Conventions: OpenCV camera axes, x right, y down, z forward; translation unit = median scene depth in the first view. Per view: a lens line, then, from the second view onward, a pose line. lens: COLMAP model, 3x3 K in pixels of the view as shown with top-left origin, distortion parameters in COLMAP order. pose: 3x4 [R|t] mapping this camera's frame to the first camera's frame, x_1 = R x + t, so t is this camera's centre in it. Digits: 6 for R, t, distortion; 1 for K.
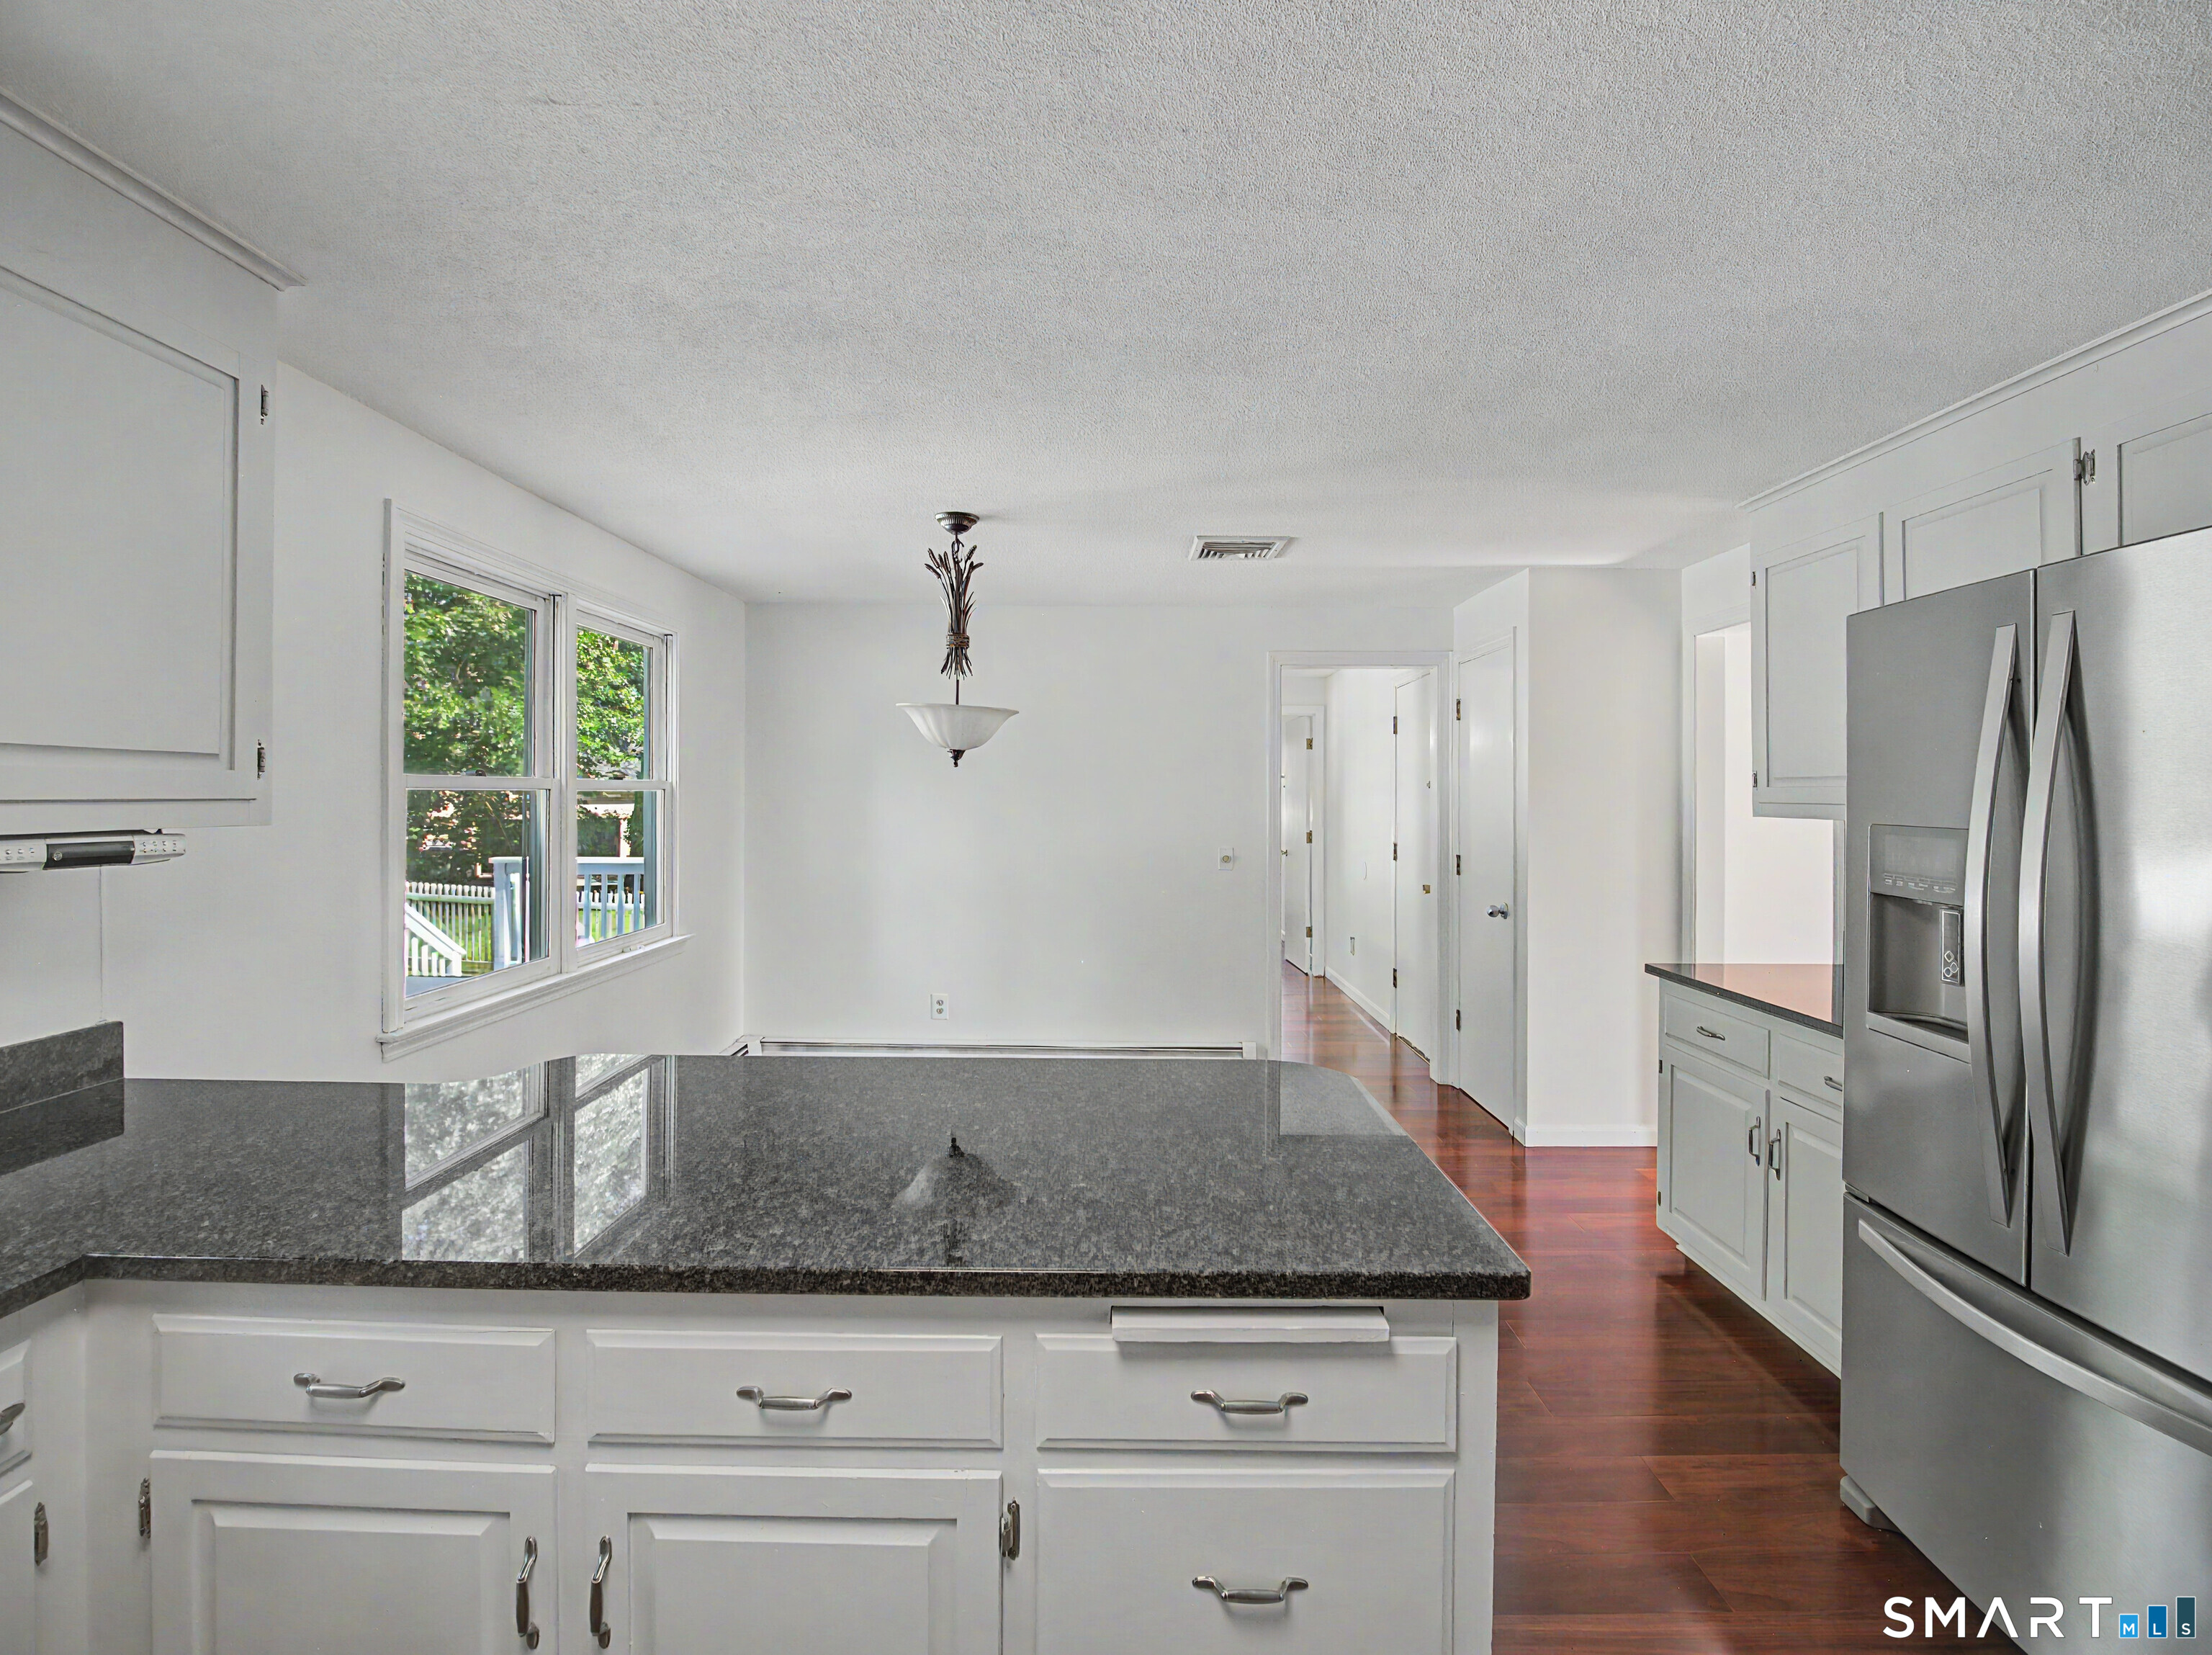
lens RADIAL K [[1010.6, 0, 1101.7], [0, 1010.6, 820.4], [0, 0, 1]] dist [-0.017810, -0.001003]
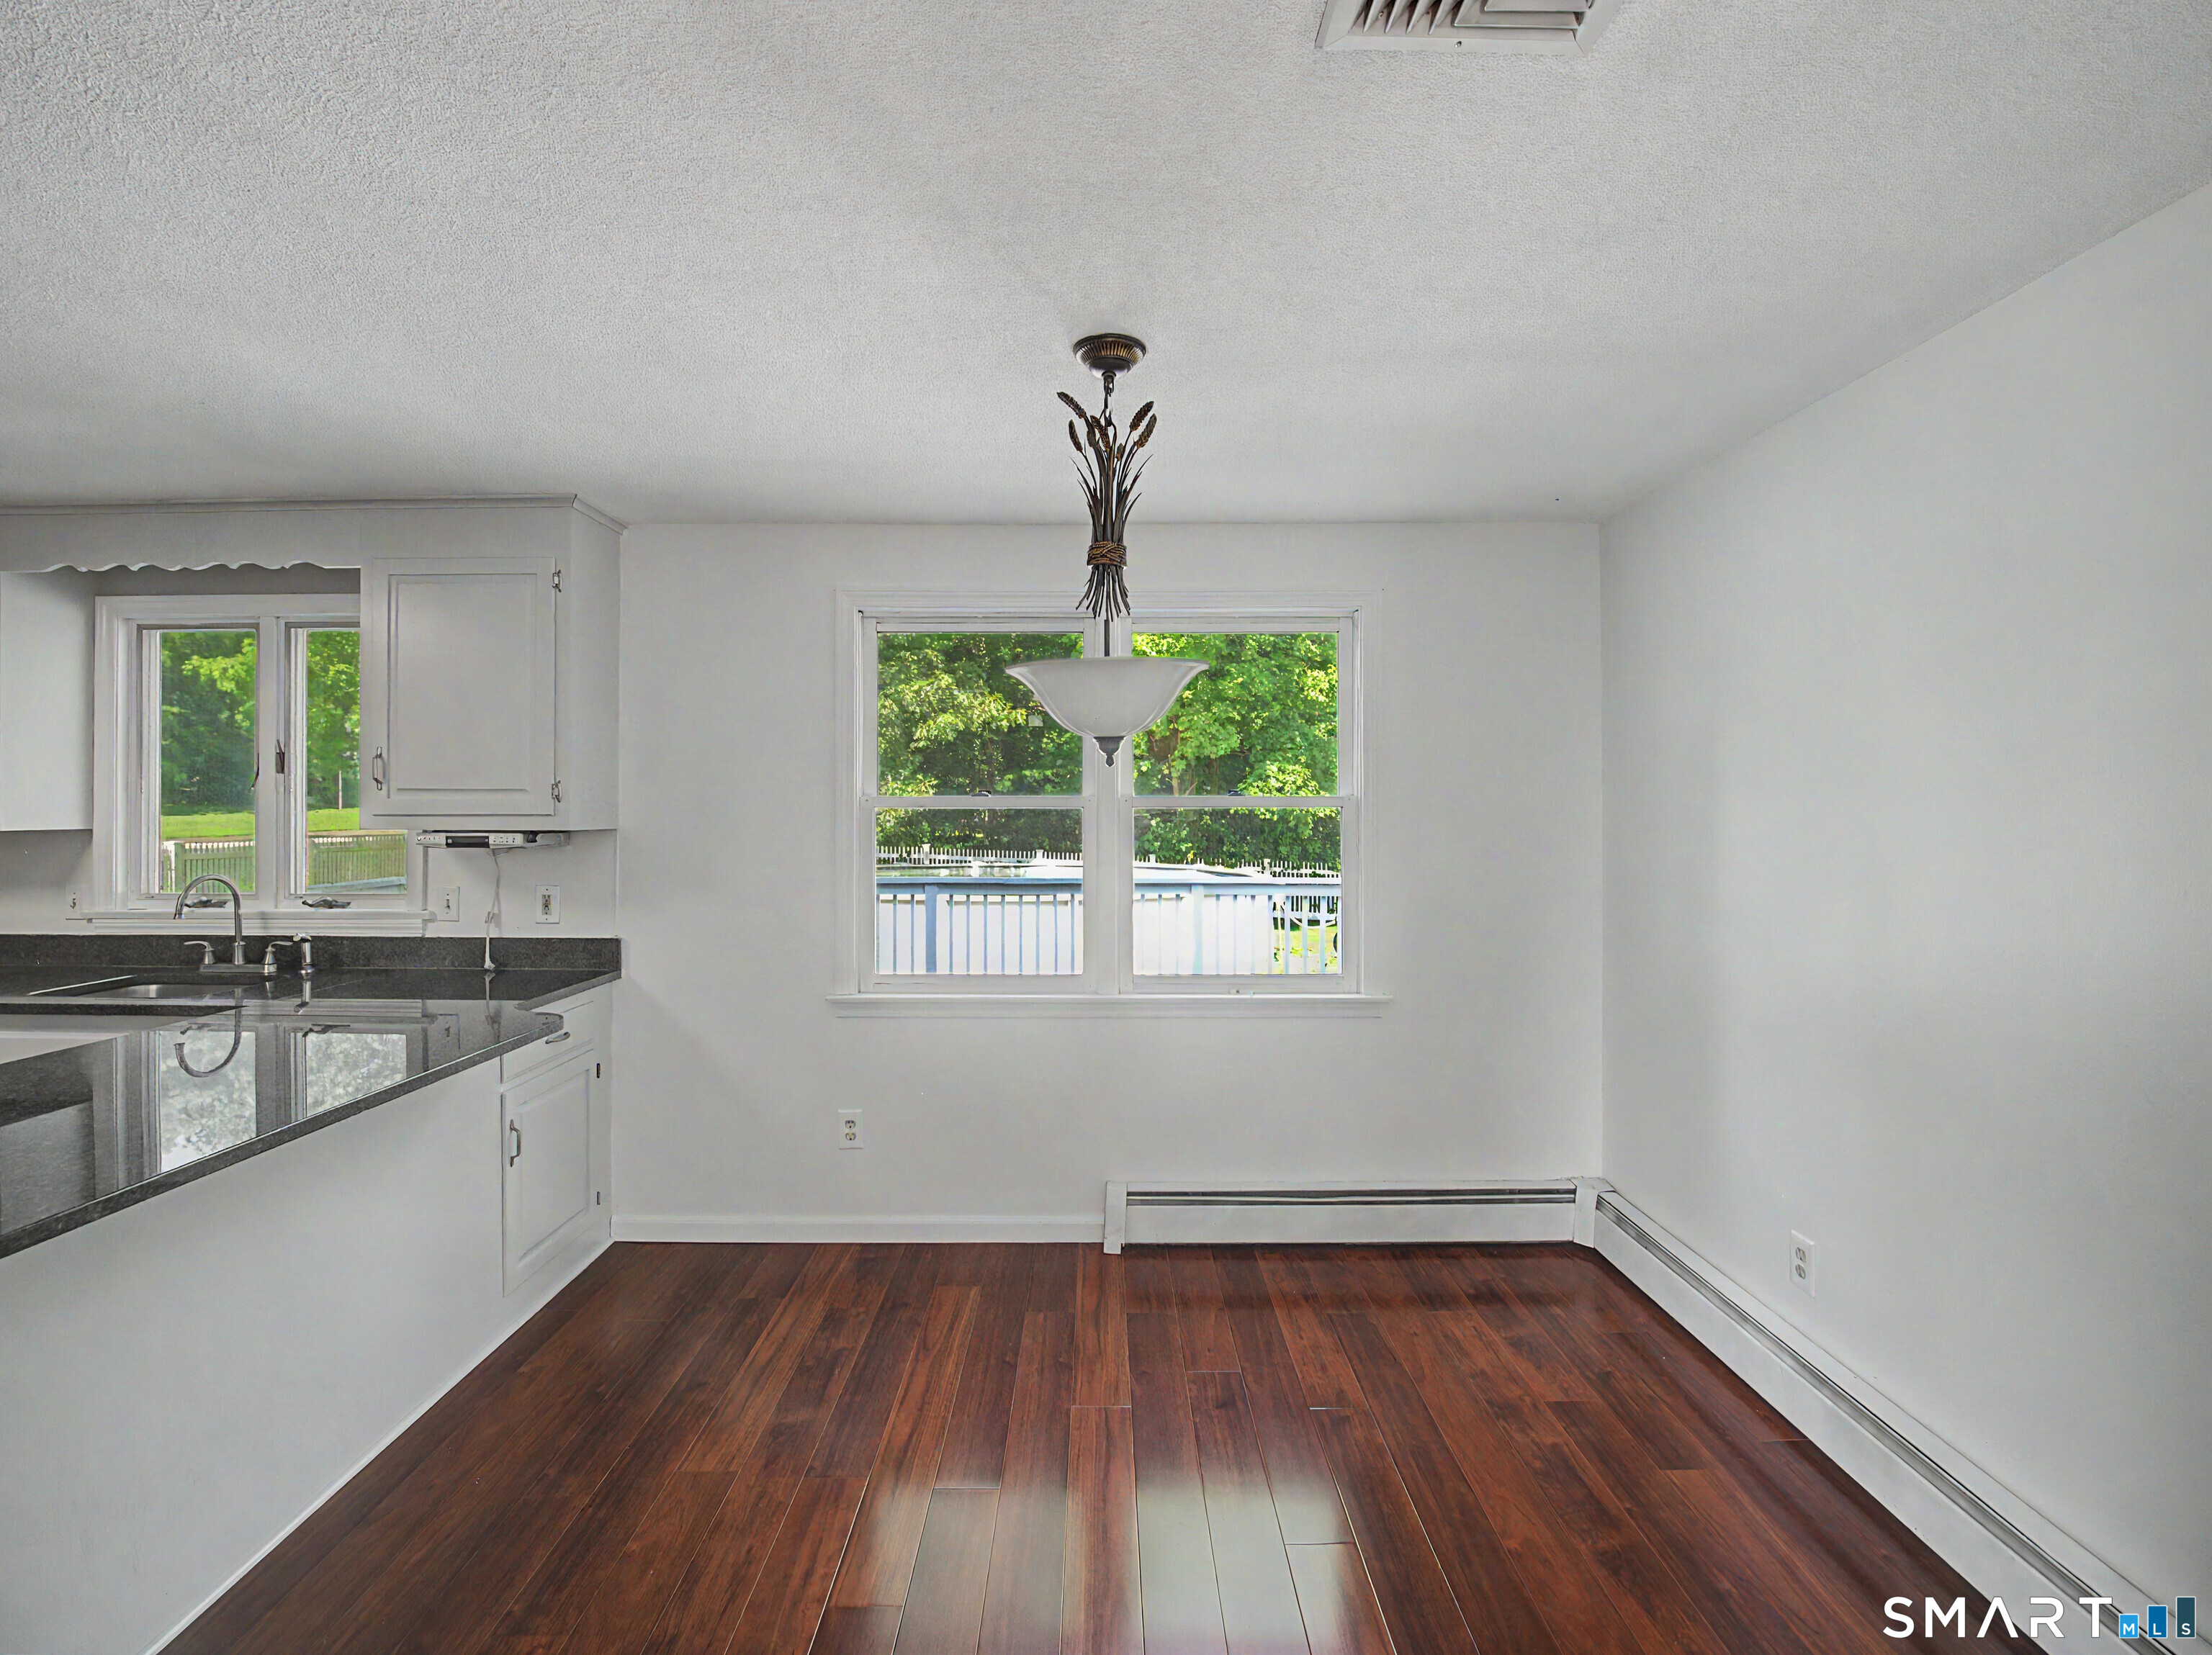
lens RADIAL K [[1019.3, 0, 1102.4], [0, 1019.3, 817.8], [0, 0, 1]] dist [-0.000628, -0.019024]
pose [[0.015332, 0.014541, -0.999777, 0.529643], [-0.030950, 0.999422, 0.014061, -0.042050], [0.999403, 0.030728, 0.015774, 1.152505]]
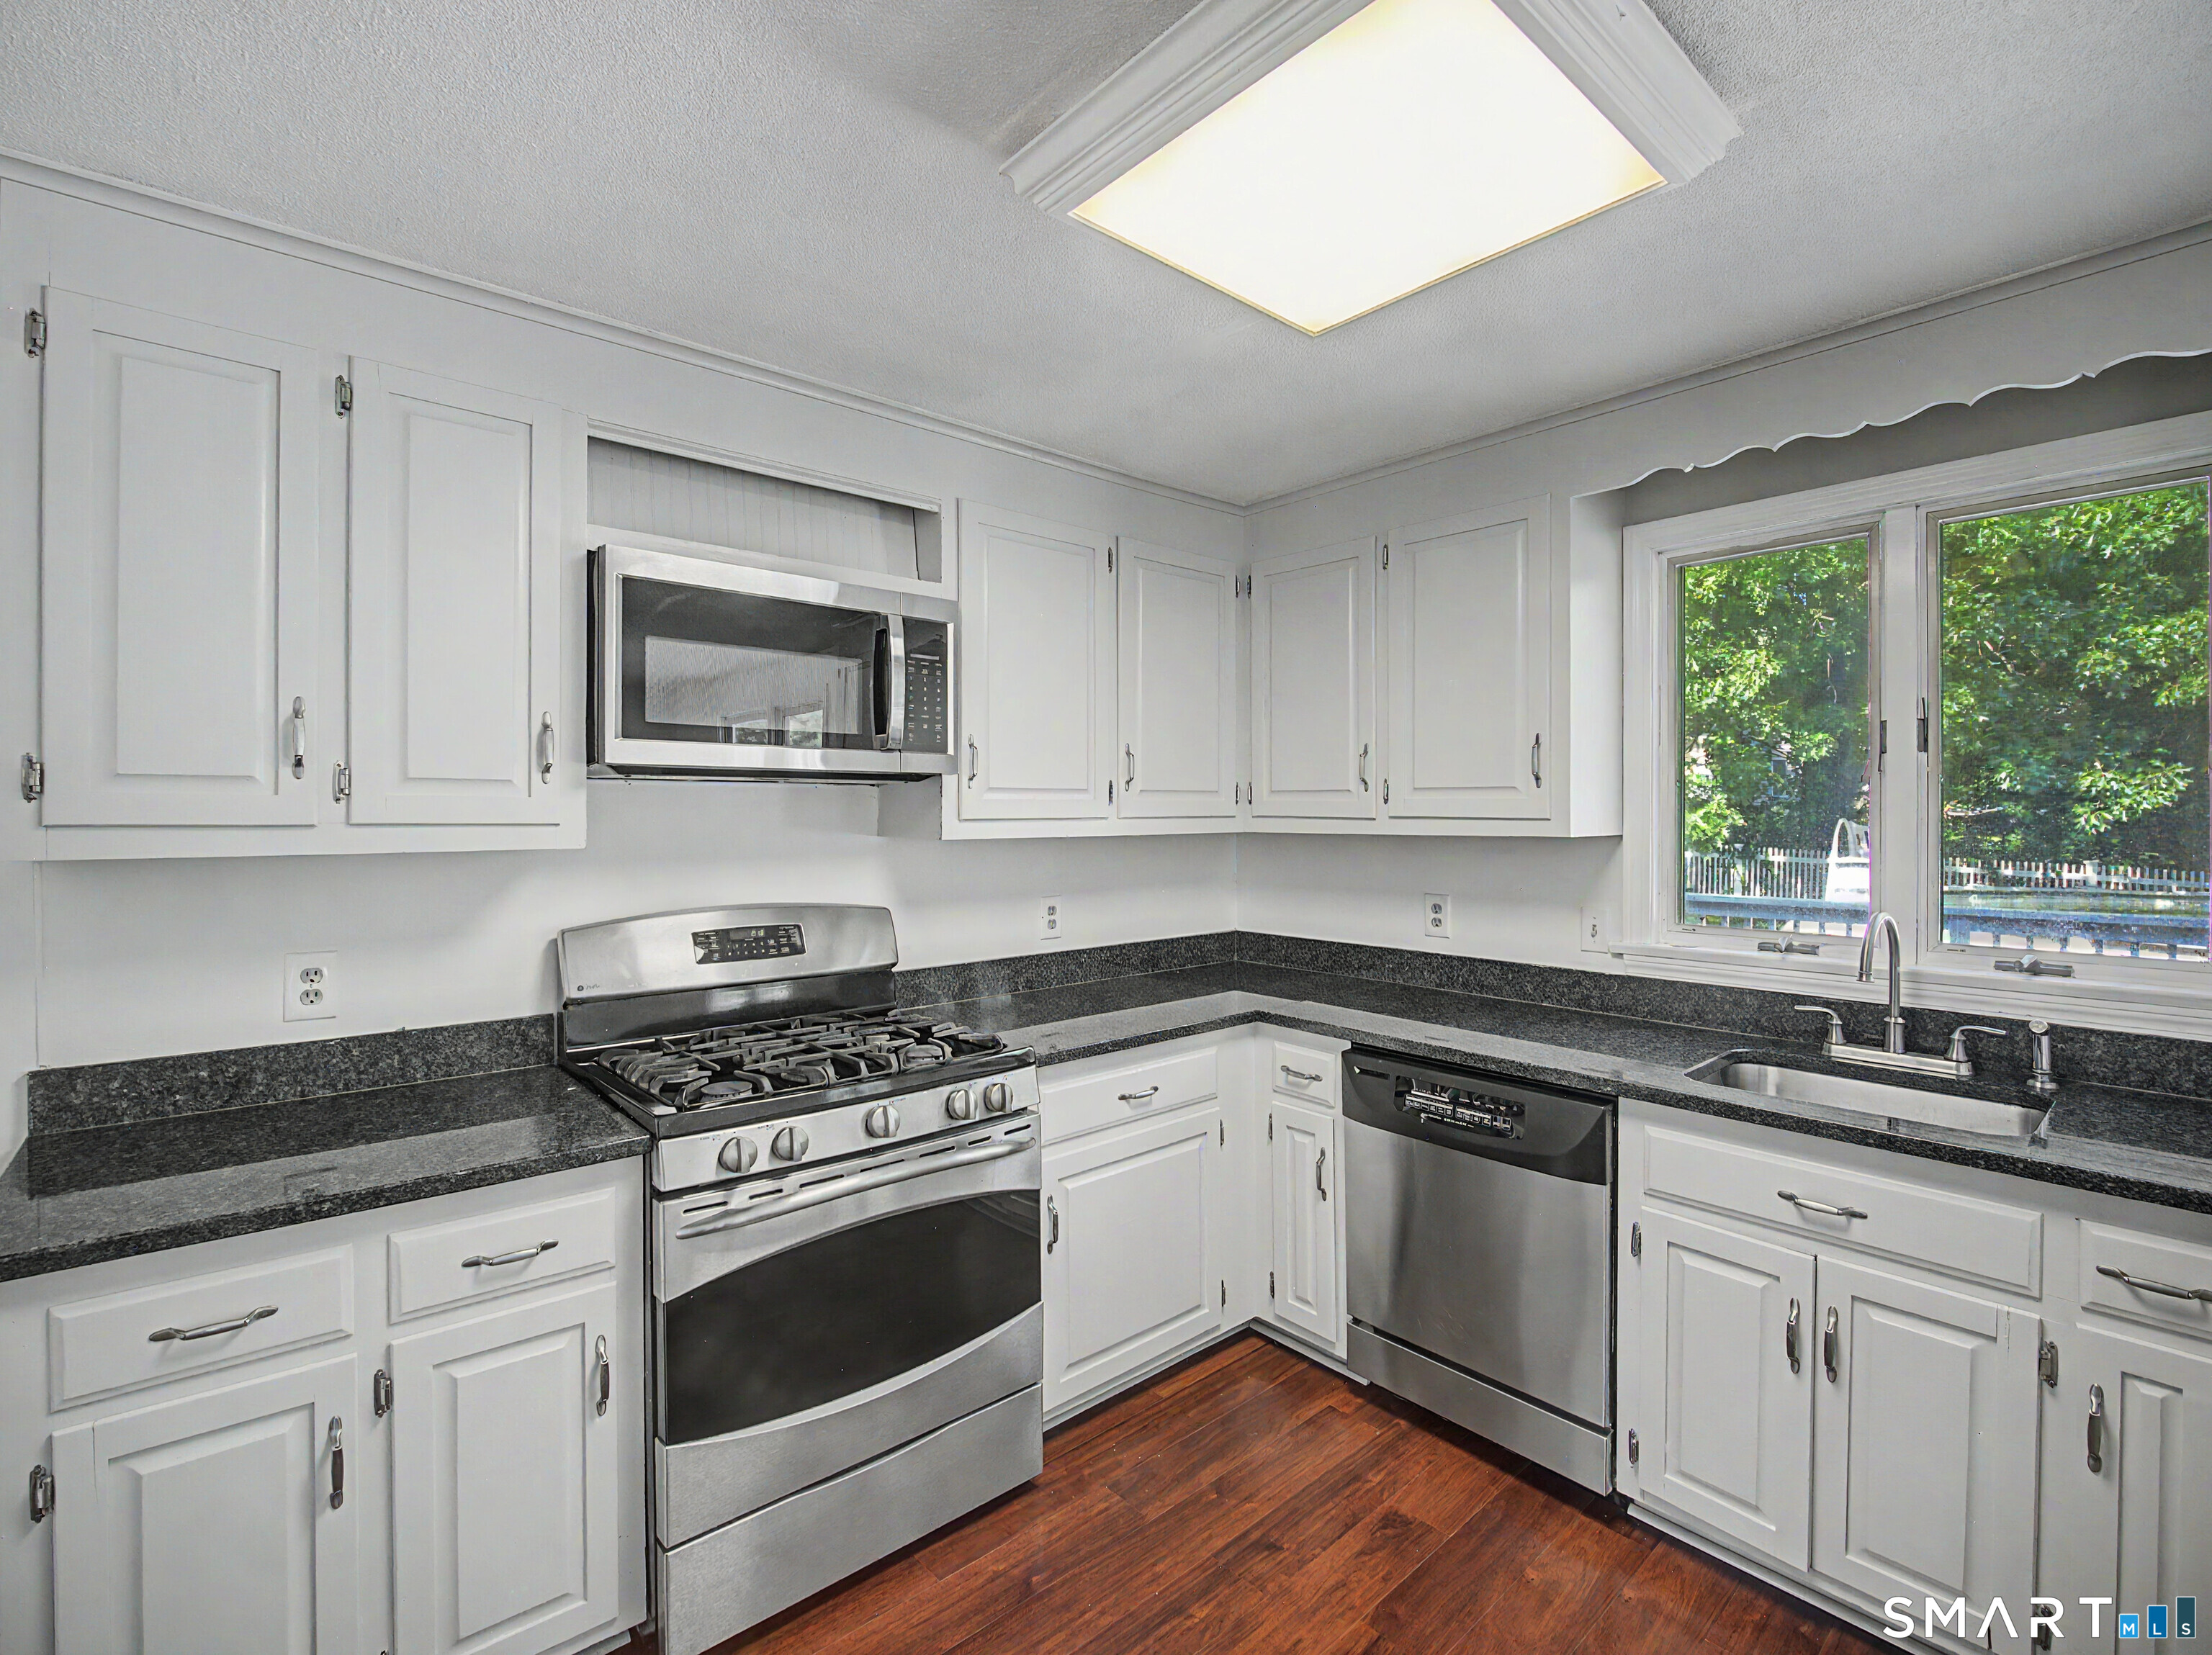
lens RADIAL K [[1010.3, 0, 1101.7], [0, 1010.3, 820.4], [0, 0, 1]] dist [-0.017810, -0.001003]
pose [[-0.745200, 0.012259, -0.666728, 0.284339], [-0.015100, 0.999264, 0.035251, -0.013891], [0.666670, 0.036336, -0.744467, 0.364694]]
